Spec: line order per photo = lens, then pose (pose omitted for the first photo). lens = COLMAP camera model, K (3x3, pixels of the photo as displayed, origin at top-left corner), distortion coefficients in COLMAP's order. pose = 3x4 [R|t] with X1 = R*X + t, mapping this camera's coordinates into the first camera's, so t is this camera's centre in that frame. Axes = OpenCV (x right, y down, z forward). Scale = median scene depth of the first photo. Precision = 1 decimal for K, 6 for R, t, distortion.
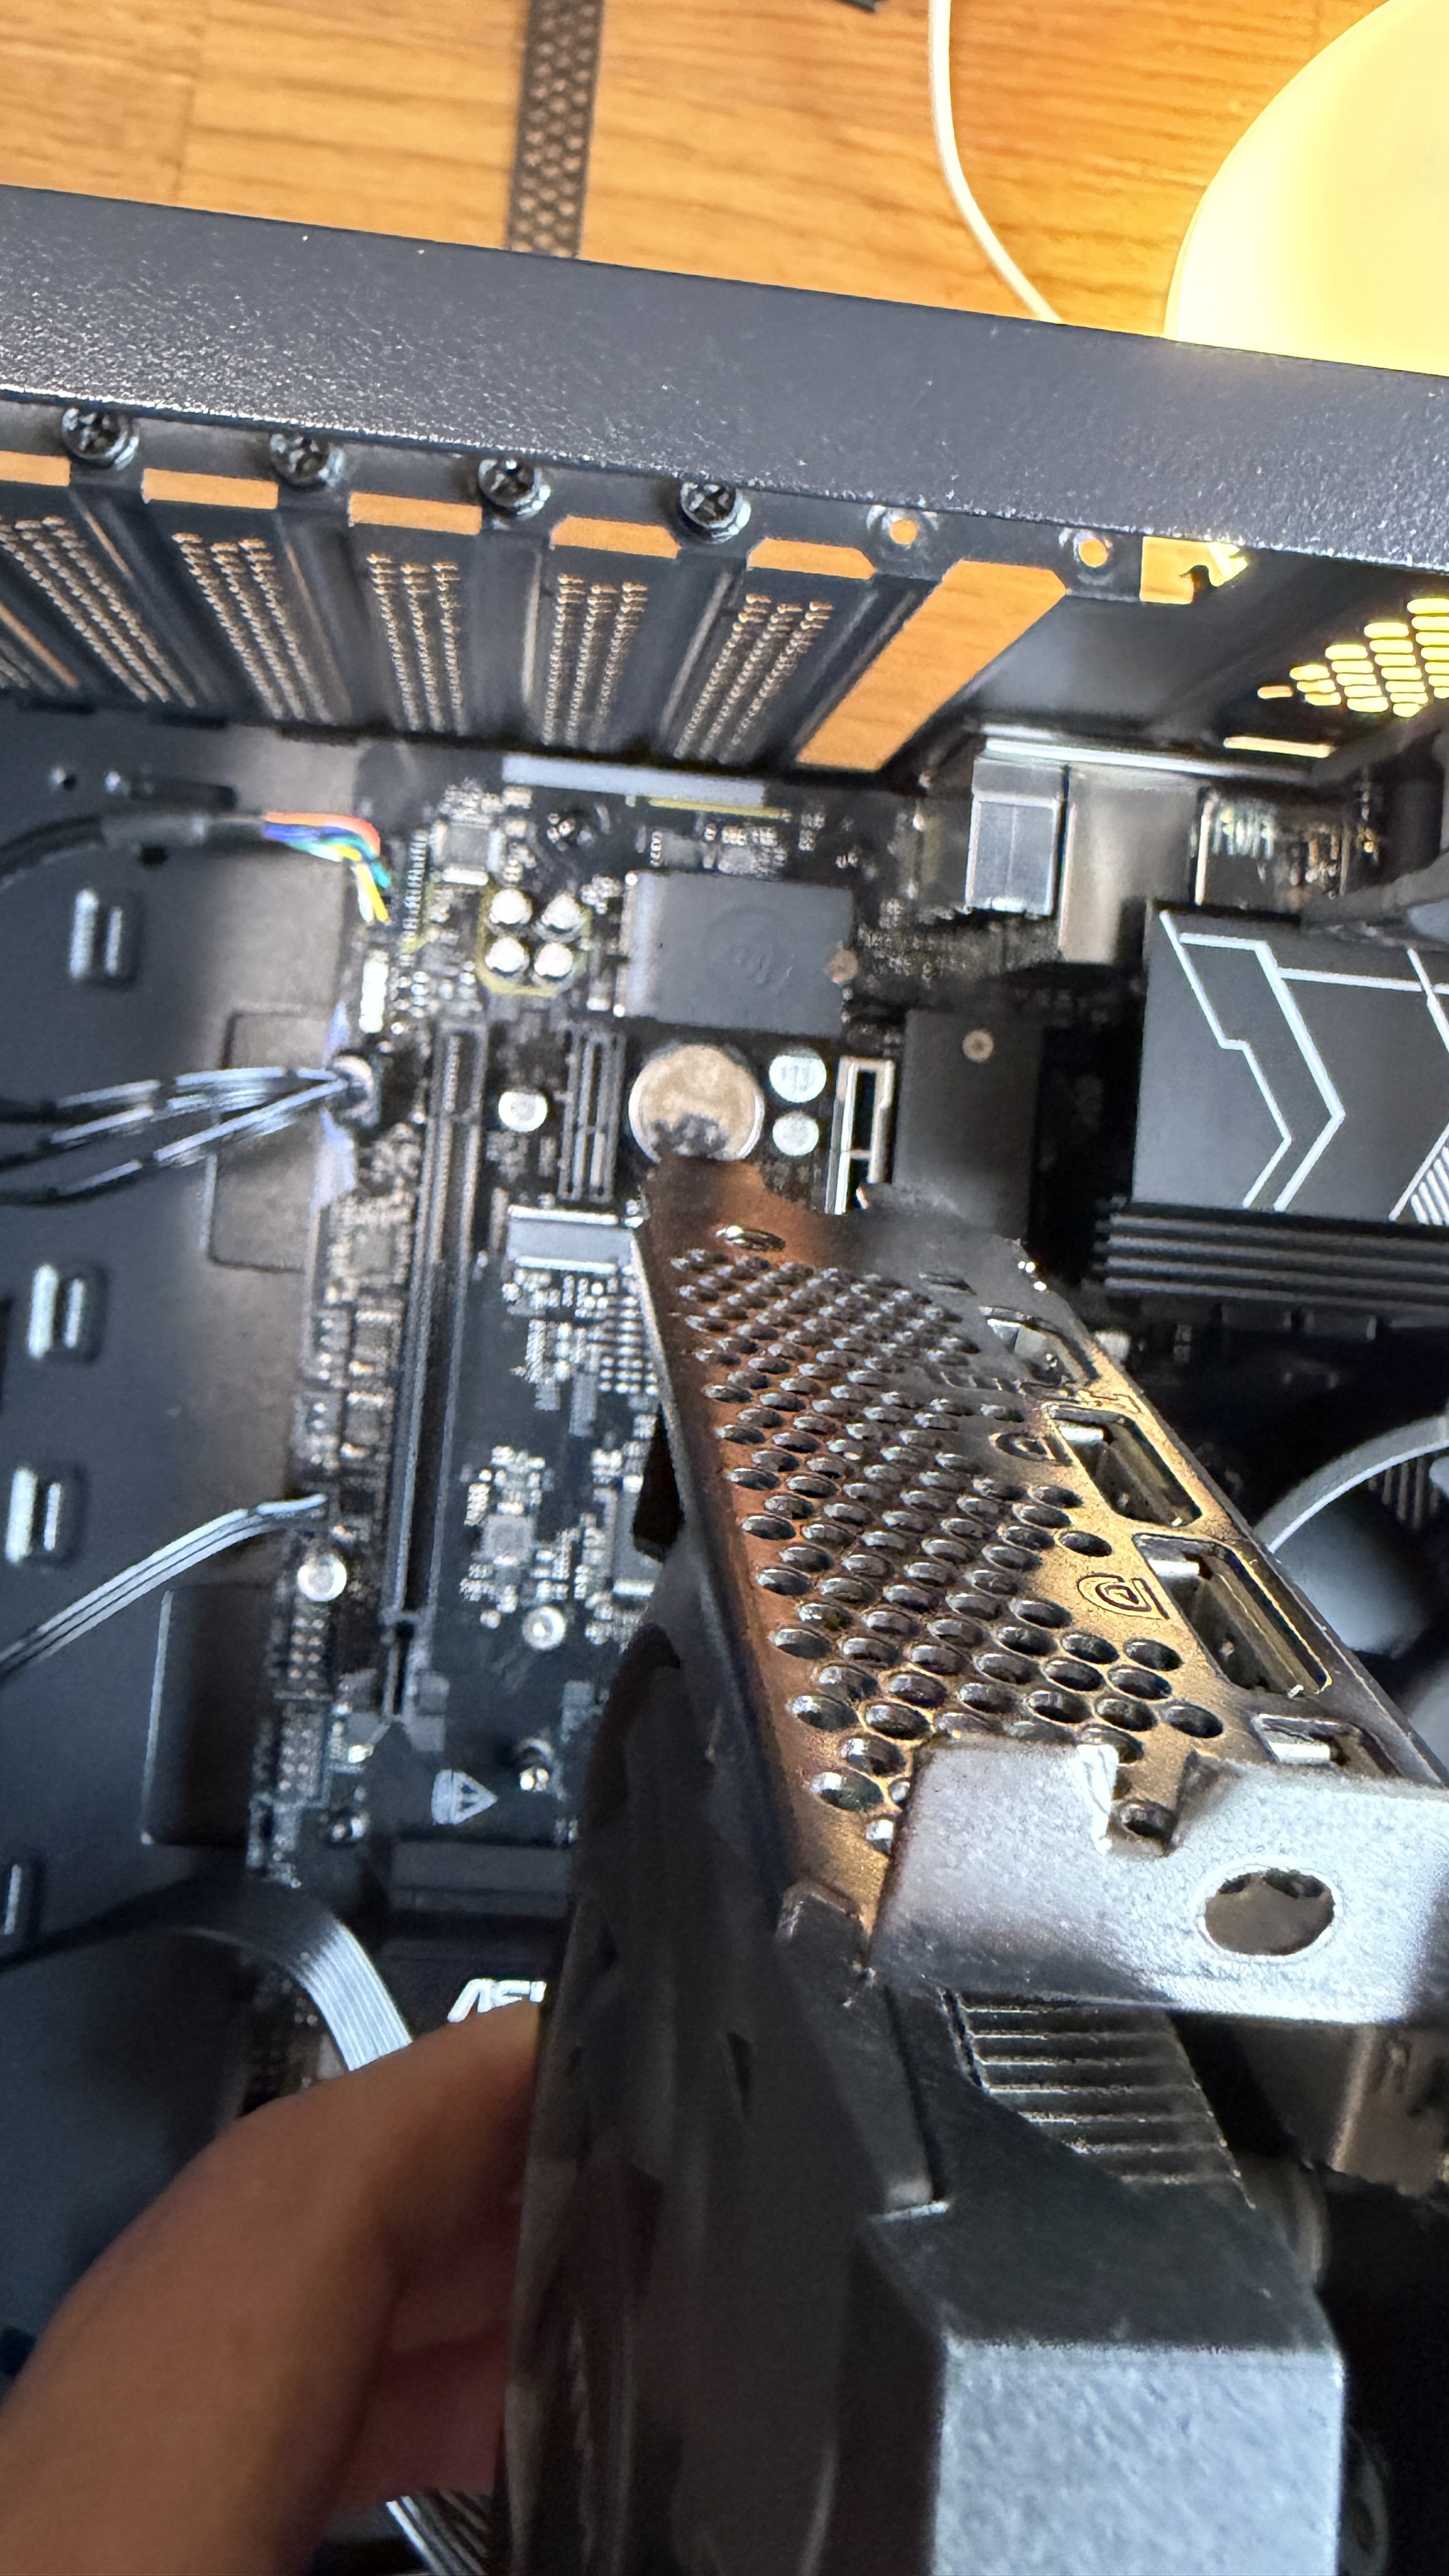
lens RADIAL K [[1994.8, 0, 705.1], [0, 1994.8, 990.8], [0, 0, 1]] dist [-0.003483, -0.031969]
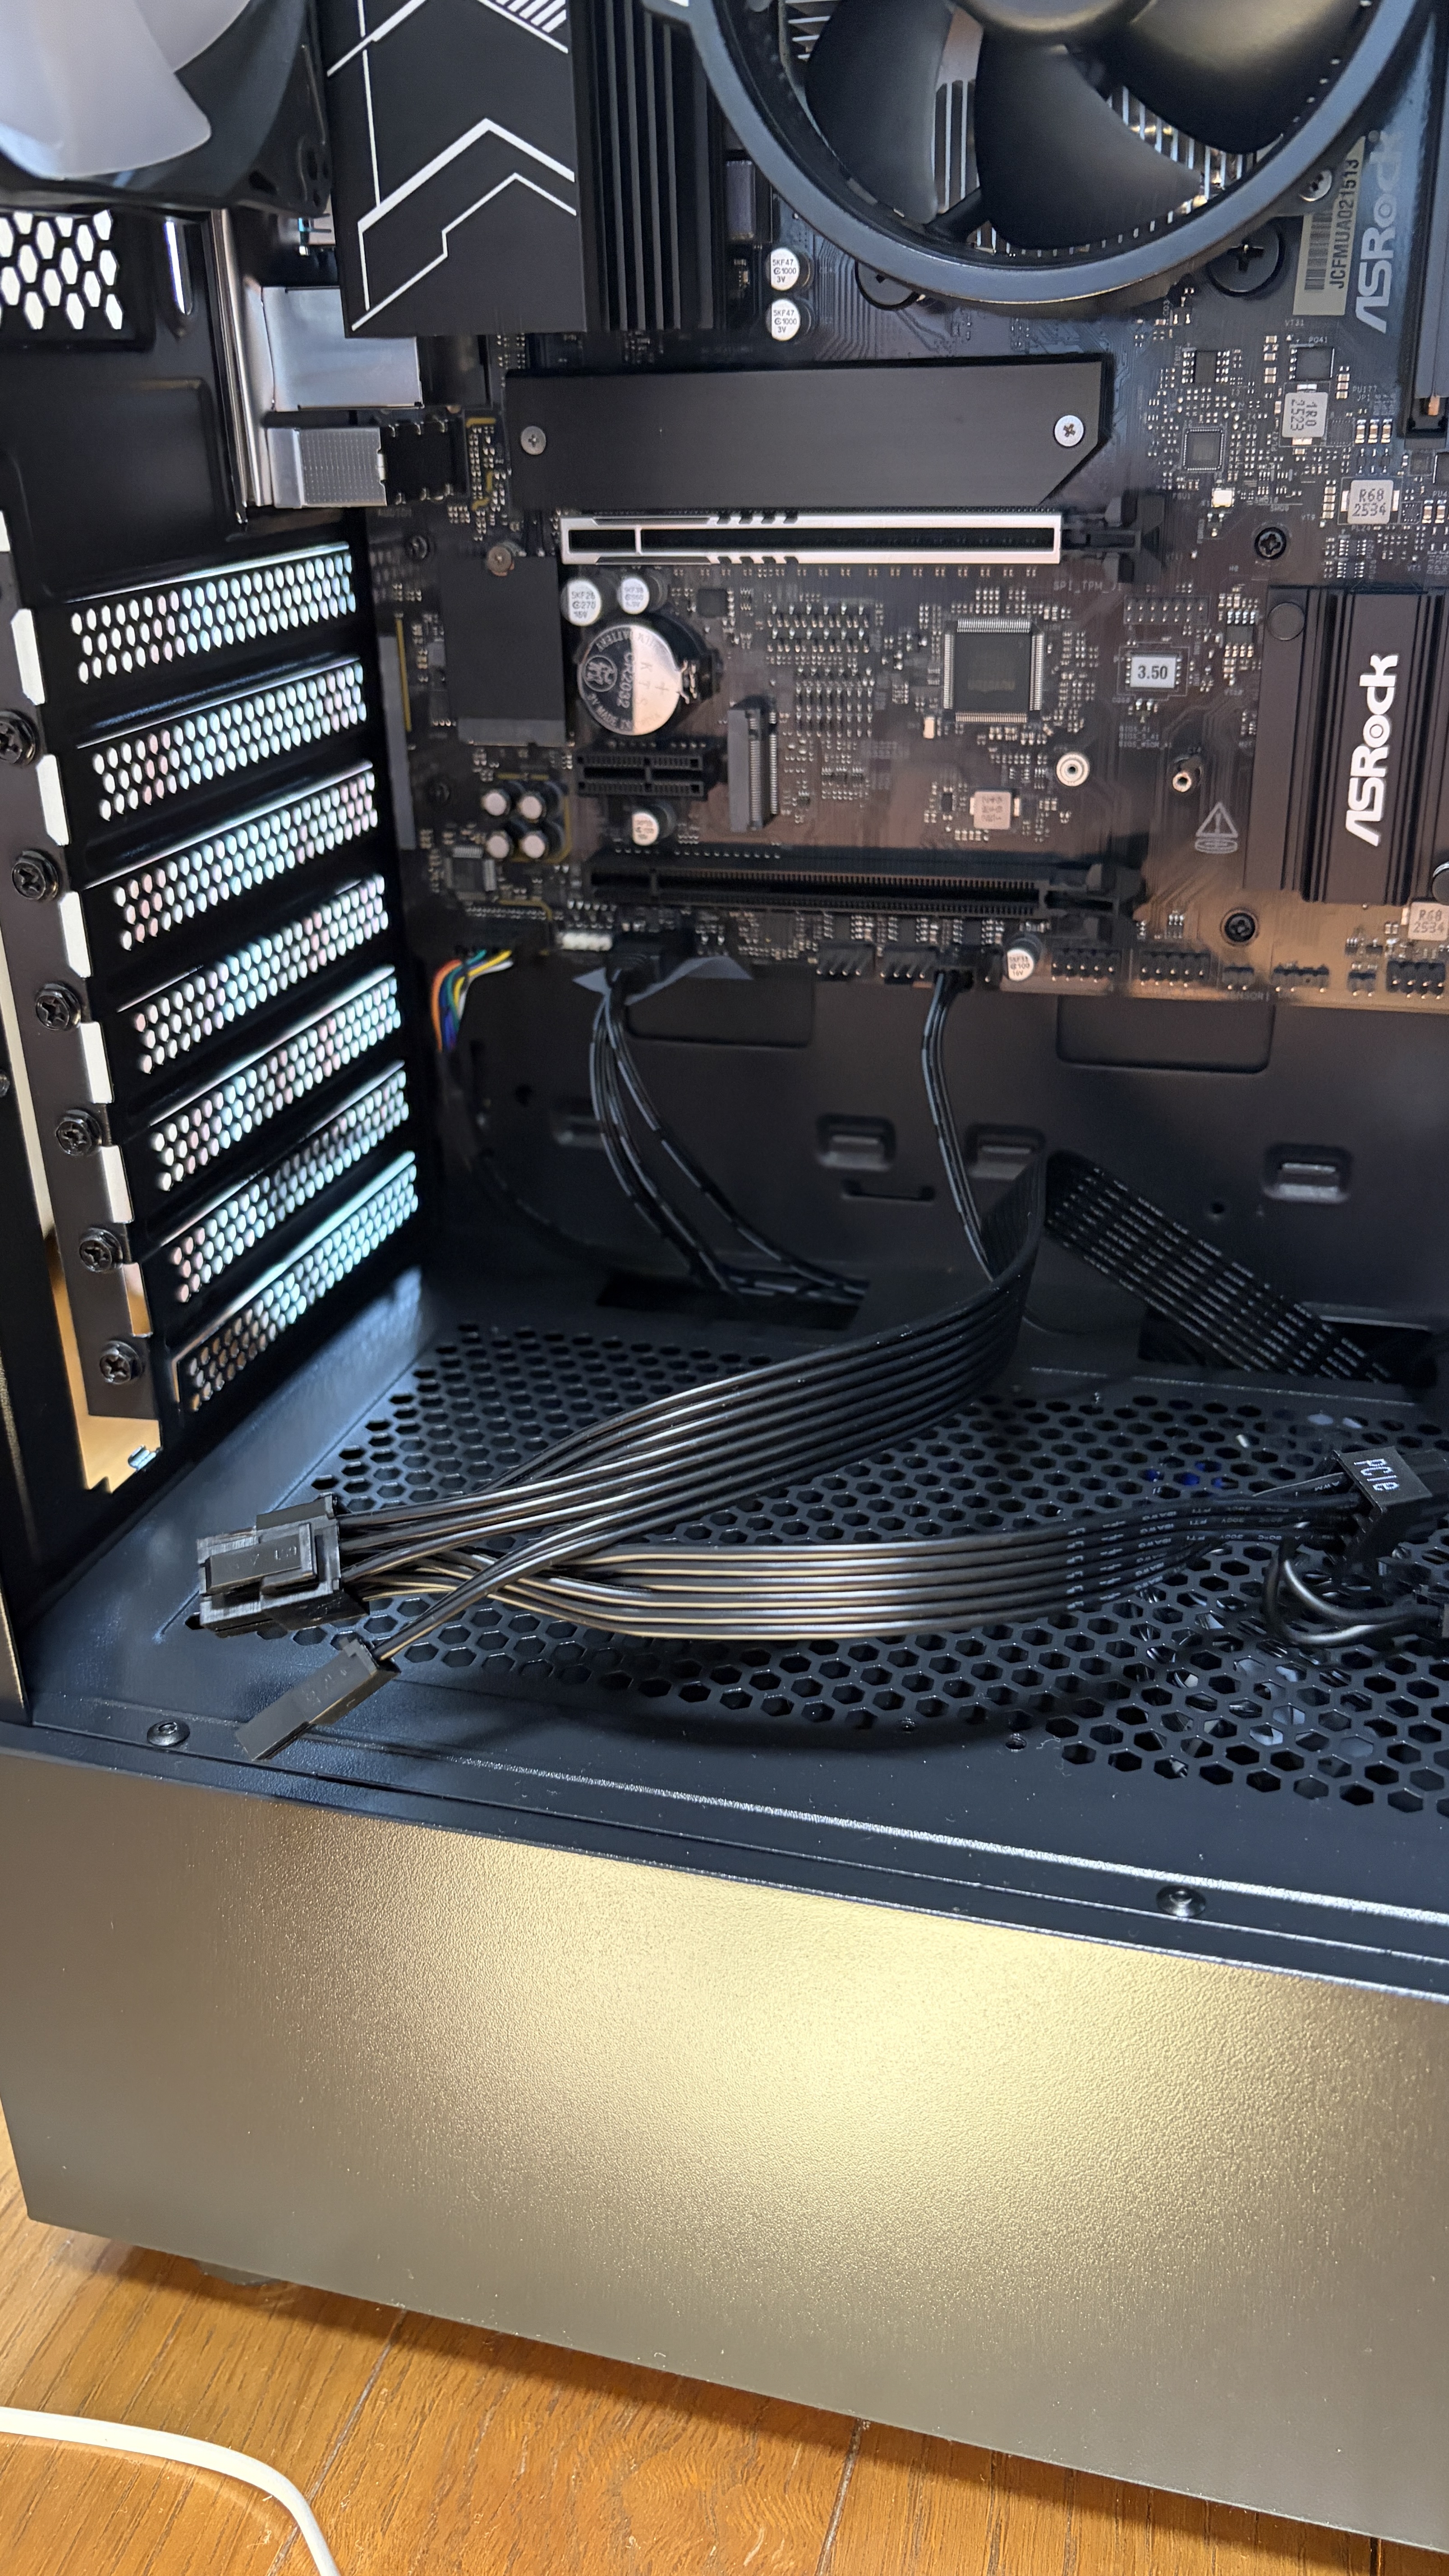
lens RADIAL K [[1994.8, 0, 731.4], [0, 1994.8, 1308.5], [0, 0, 1]] dist [-0.003483, -0.031969]
pose [[-0.138531, -0.855624, -0.498716, 0.263037], [0.970938, -0.018103, -0.238646, 0.400202], [0.195163, -0.517282, 0.833265, -0.187003]]
